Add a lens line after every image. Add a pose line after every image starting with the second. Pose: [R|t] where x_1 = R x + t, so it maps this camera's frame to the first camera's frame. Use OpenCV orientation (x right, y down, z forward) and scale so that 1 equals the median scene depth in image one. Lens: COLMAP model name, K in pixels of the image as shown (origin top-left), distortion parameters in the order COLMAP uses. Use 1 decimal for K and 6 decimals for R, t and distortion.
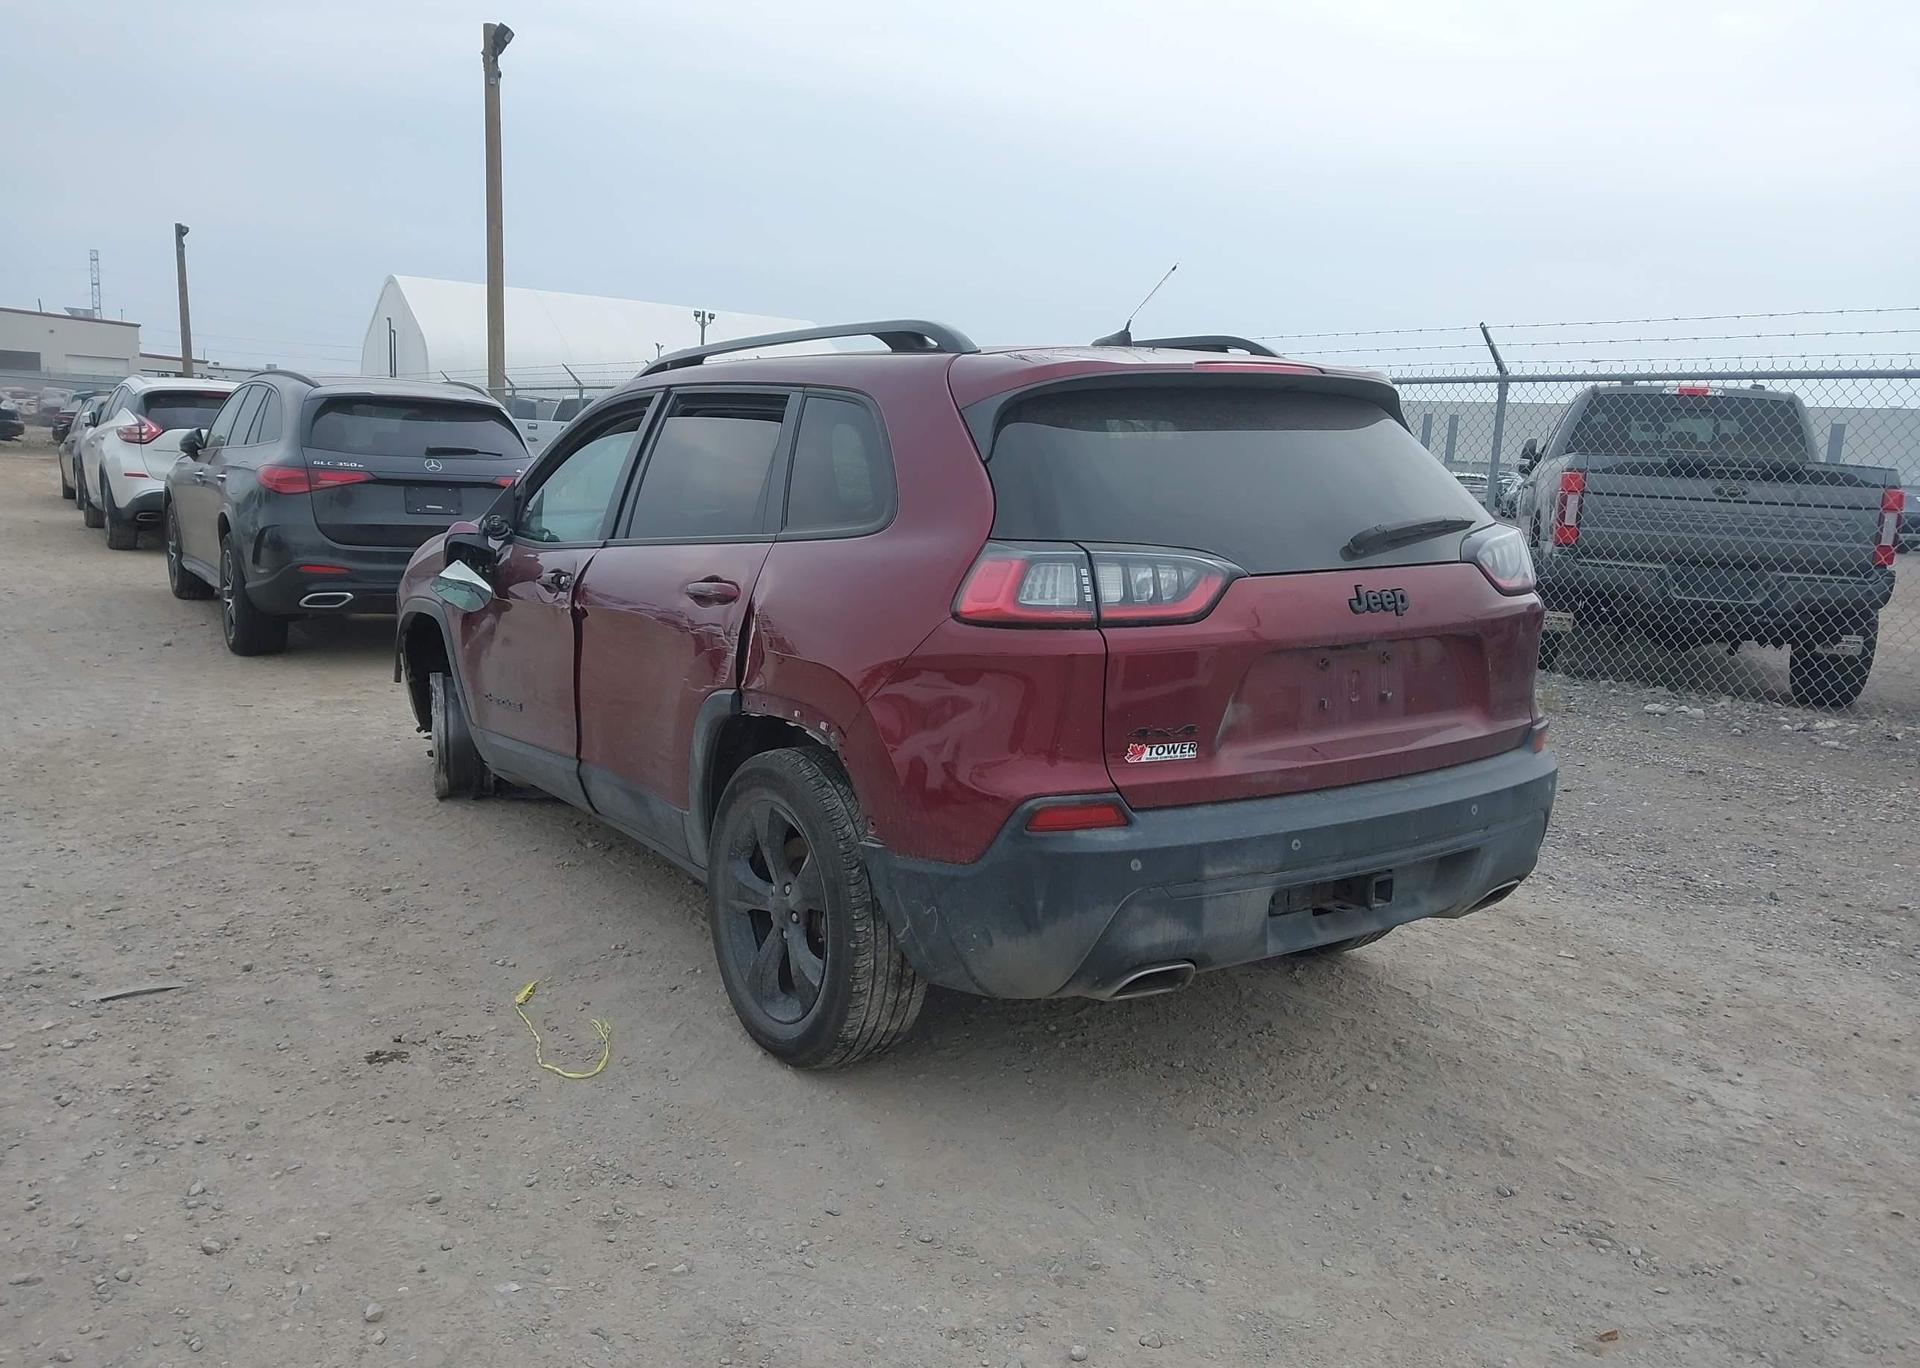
lens RADIAL K [[1487.6, 0, 947.2], [0, 1487.6, 685.5], [0, 0, 1]] dist [0.062479, -0.092554]
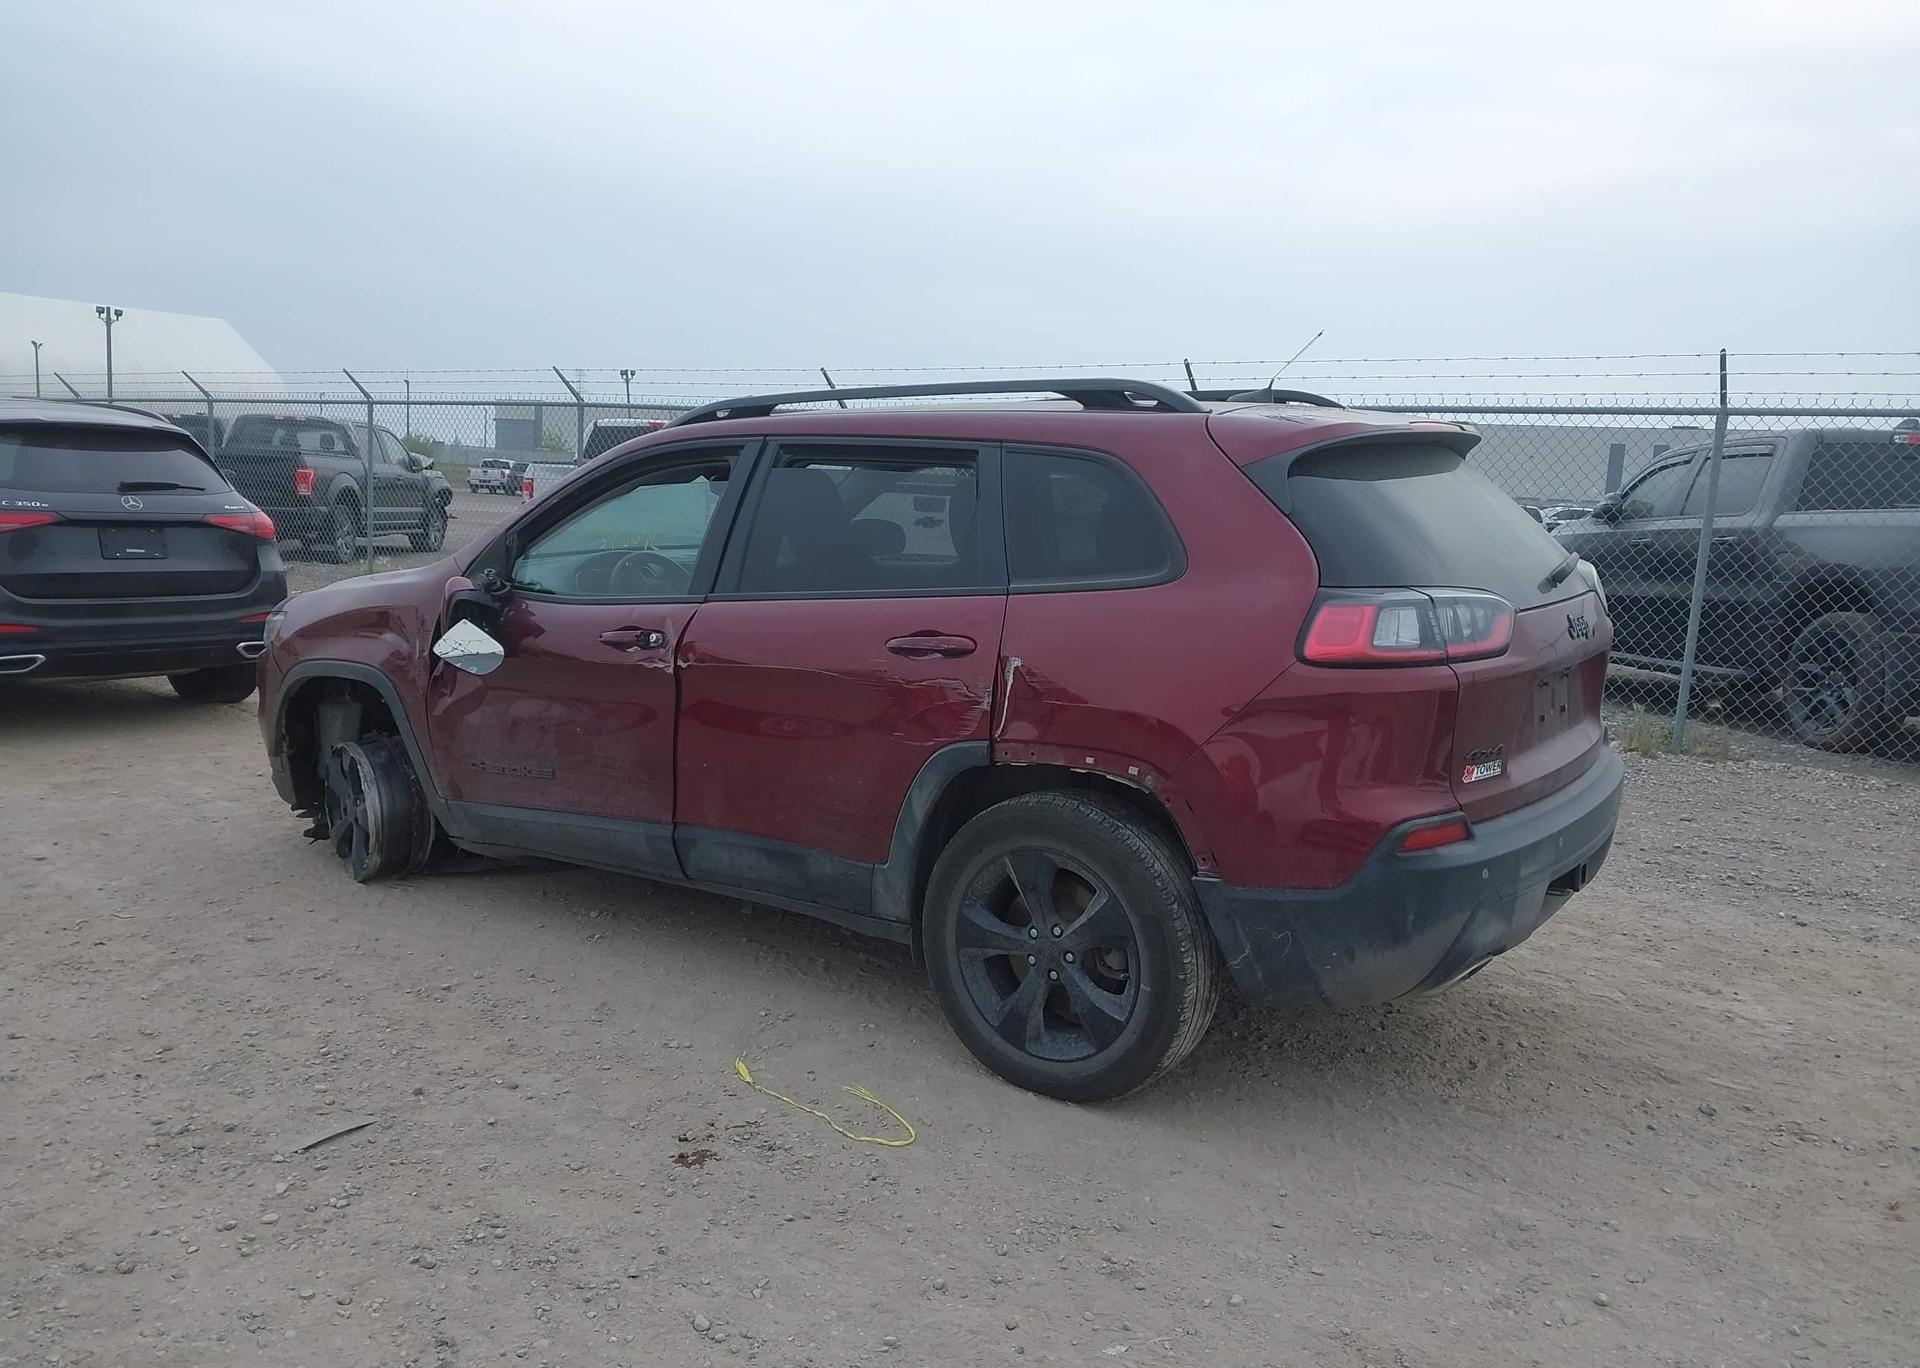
lens RADIAL K [[1487.6, 0, 949.1], [0, 1487.6, 685.4], [0, 0, 1]] dist [0.062479, -0.092554]
pose [[0.937868, -0.058258, 0.342066, -0.537476], [0.060519, 0.998159, 0.004067, -0.042952], [-0.341673, 0.016887, 0.939667, 0.058290]]
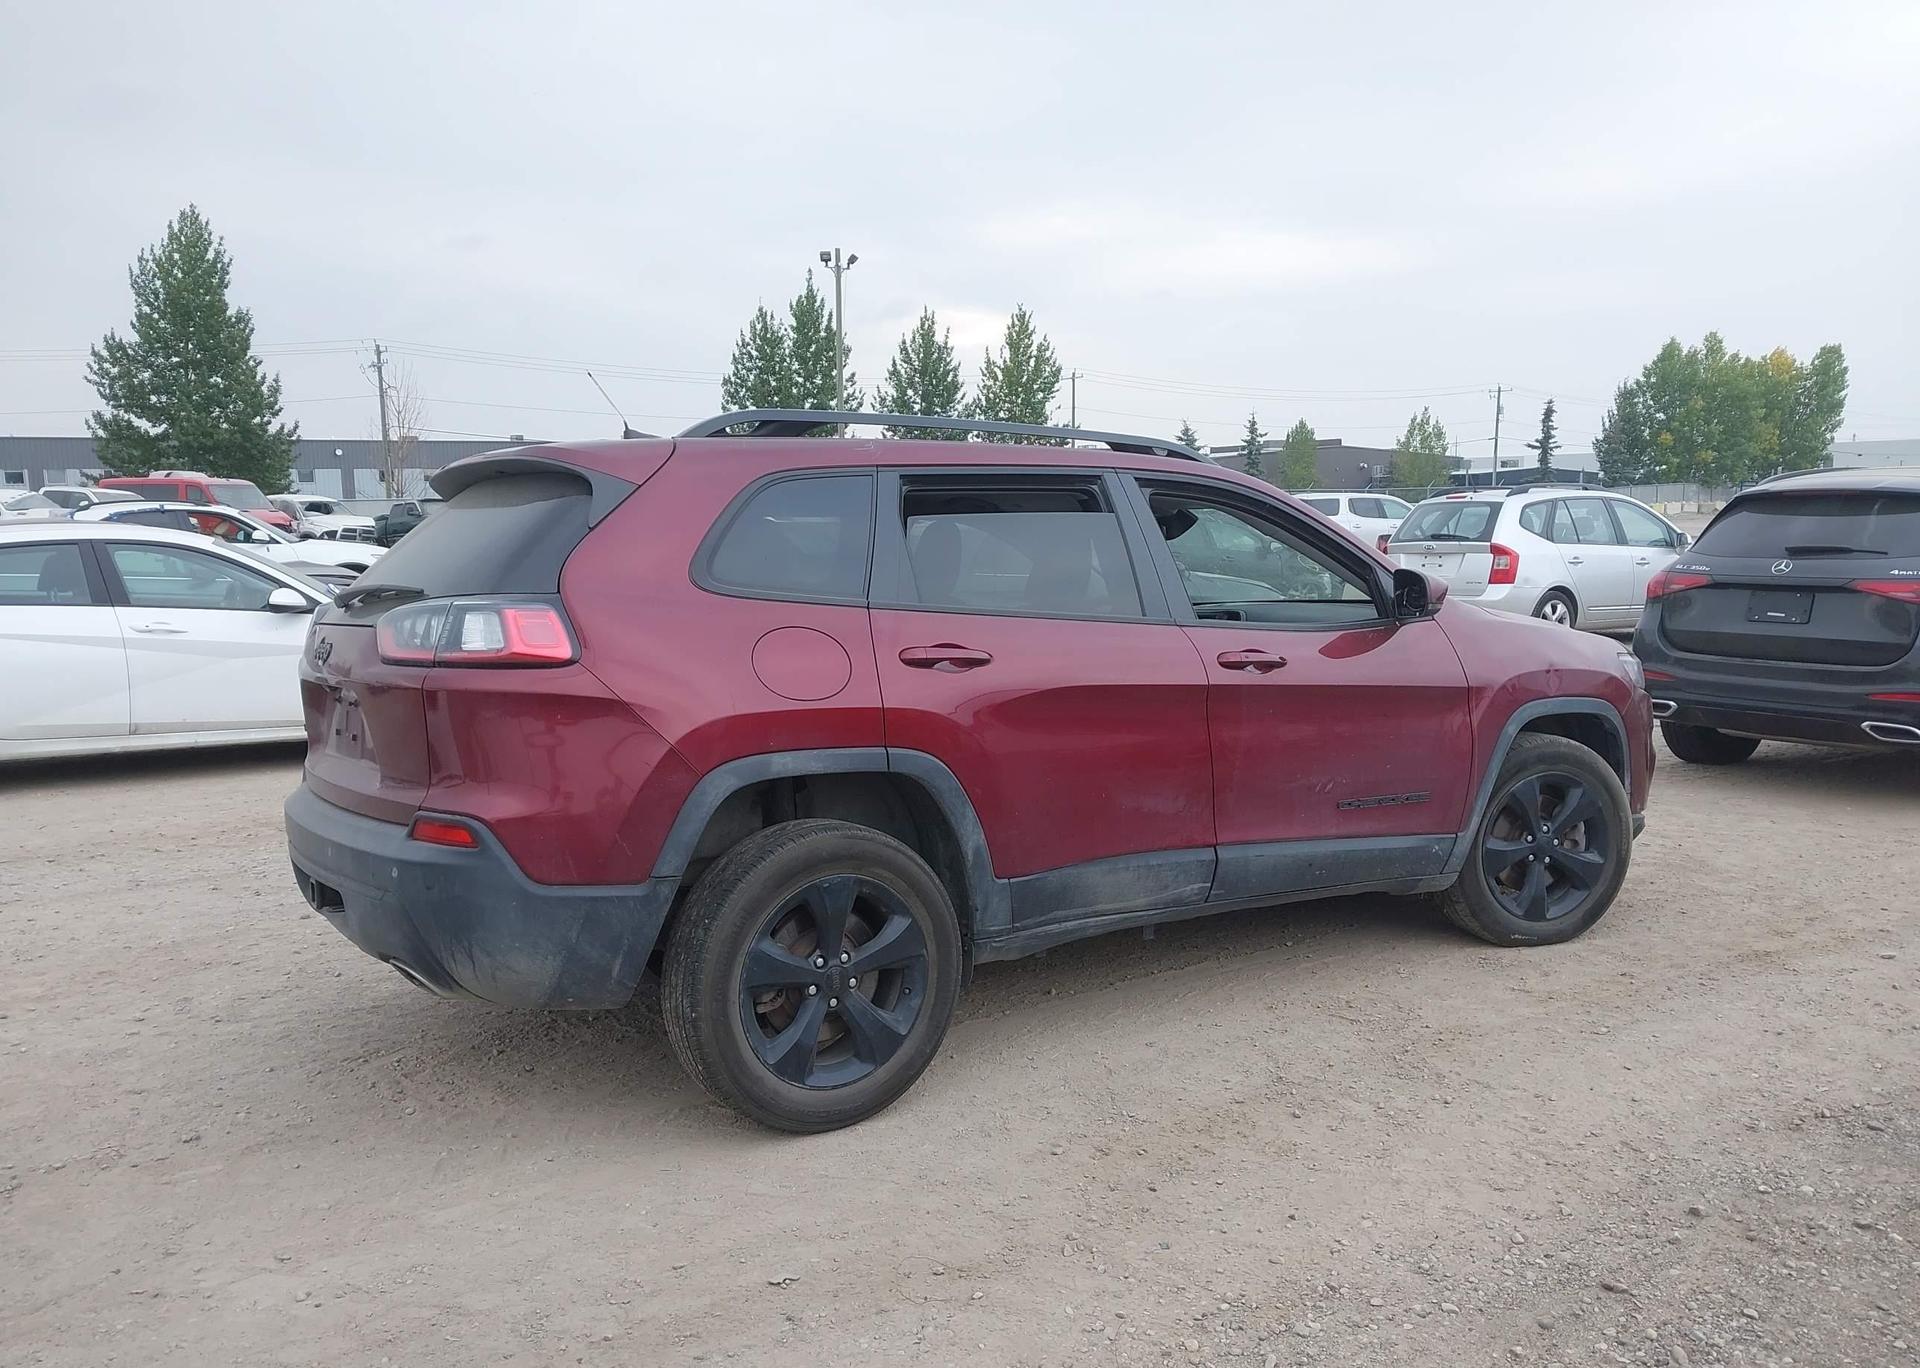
lens RADIAL K [[1487.6, 0, 960.0], [0, 1487.6, 685.9], [0, 0, 1]] dist [0.062479, -0.092554]
pose [[0.010910, 0.060882, -0.998085, 1.400741], [-0.143626, 0.987890, 0.058690, -0.162022], [0.989572, 0.142711, 0.019522, 1.381939]]
